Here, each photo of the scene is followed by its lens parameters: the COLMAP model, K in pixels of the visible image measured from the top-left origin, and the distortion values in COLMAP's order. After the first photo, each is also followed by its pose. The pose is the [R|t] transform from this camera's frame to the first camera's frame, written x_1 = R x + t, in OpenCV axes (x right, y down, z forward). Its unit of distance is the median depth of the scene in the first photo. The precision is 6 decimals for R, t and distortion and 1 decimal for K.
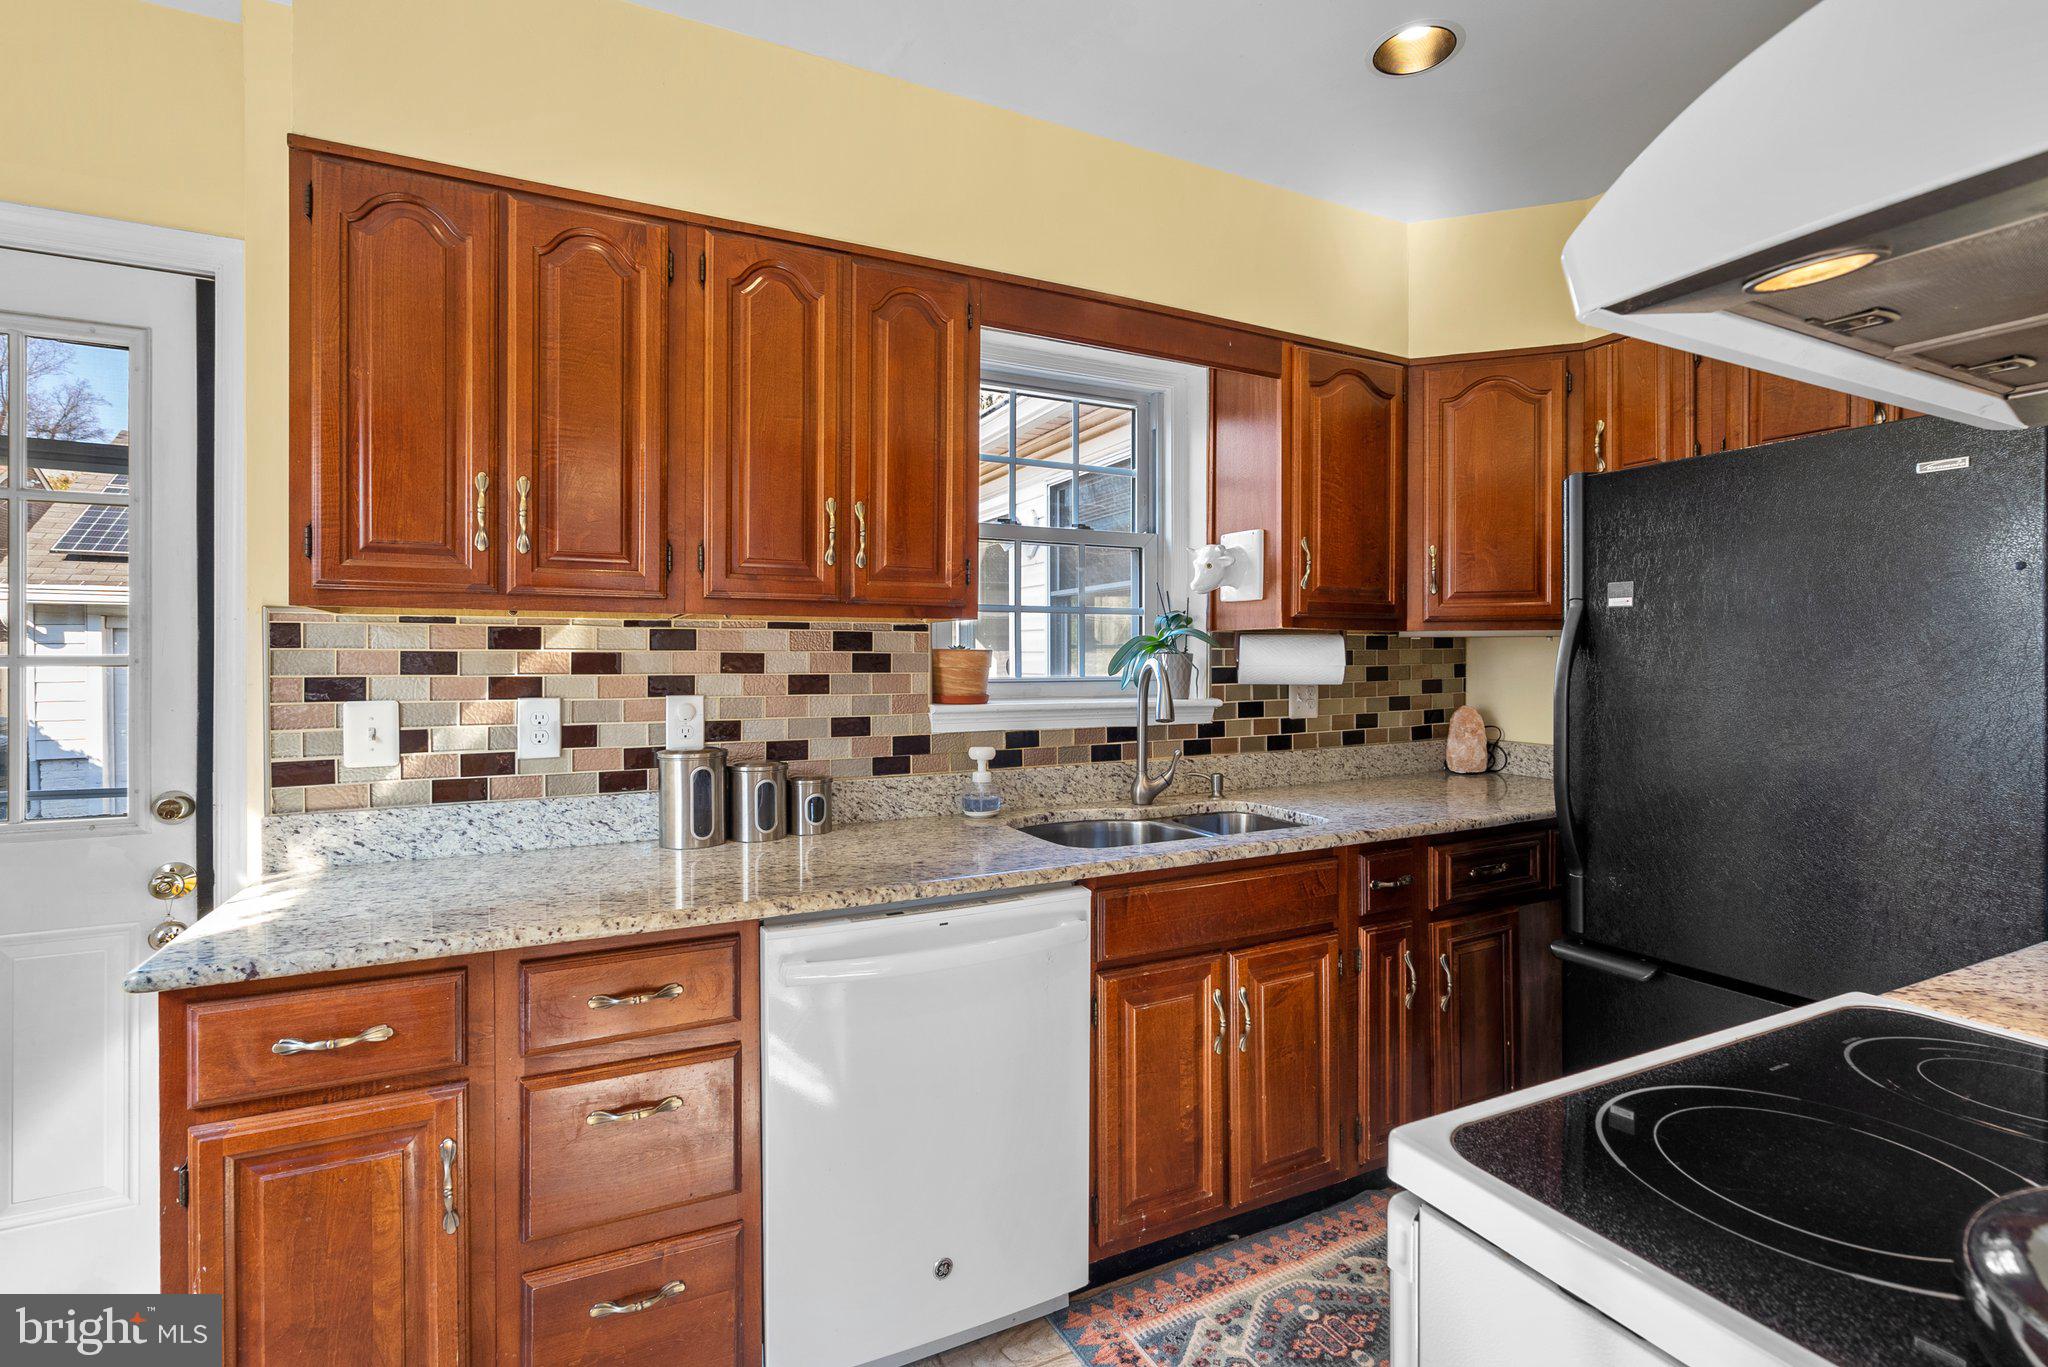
lens RADIAL K [[949.0, 0, 1022.7], [0, 949.0, 662.9], [0, 0, 1]] dist [-0.004146, -0.000805]
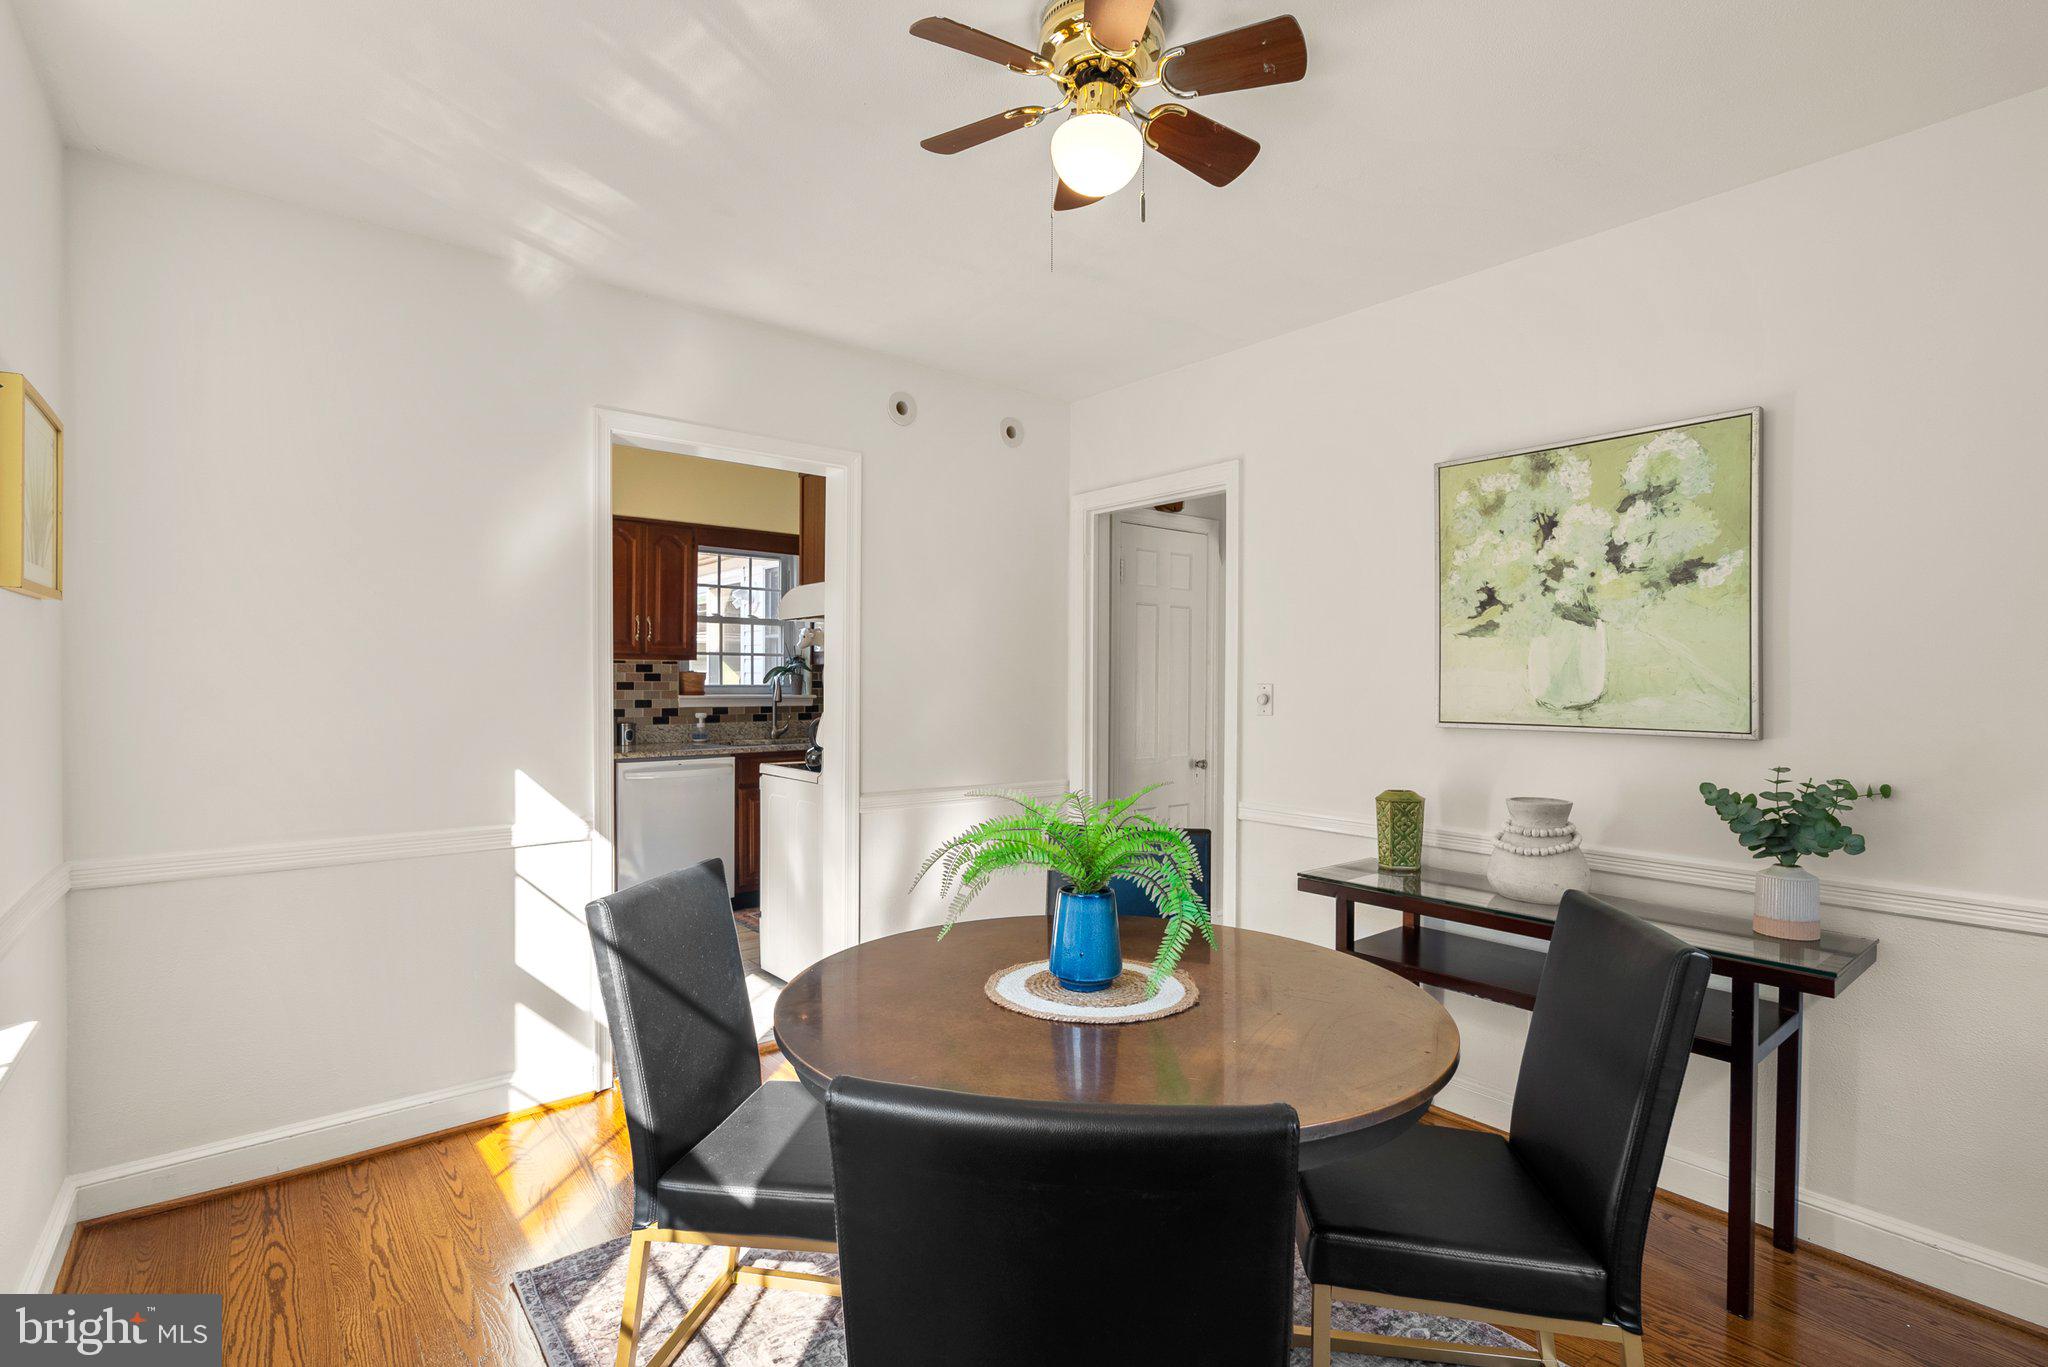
lens RADIAL K [[949.0, 0, 1025.0], [0, 949.0, 696.0], [0, 0, 1]] dist [-0.004146, -0.000805]
pose [[0.972957, 0.004467, 0.230942, 0.235028], [-0.007408, 0.999902, 0.011869, 0.013084], [-0.230866, -0.013259, 0.972895, -1.789913]]
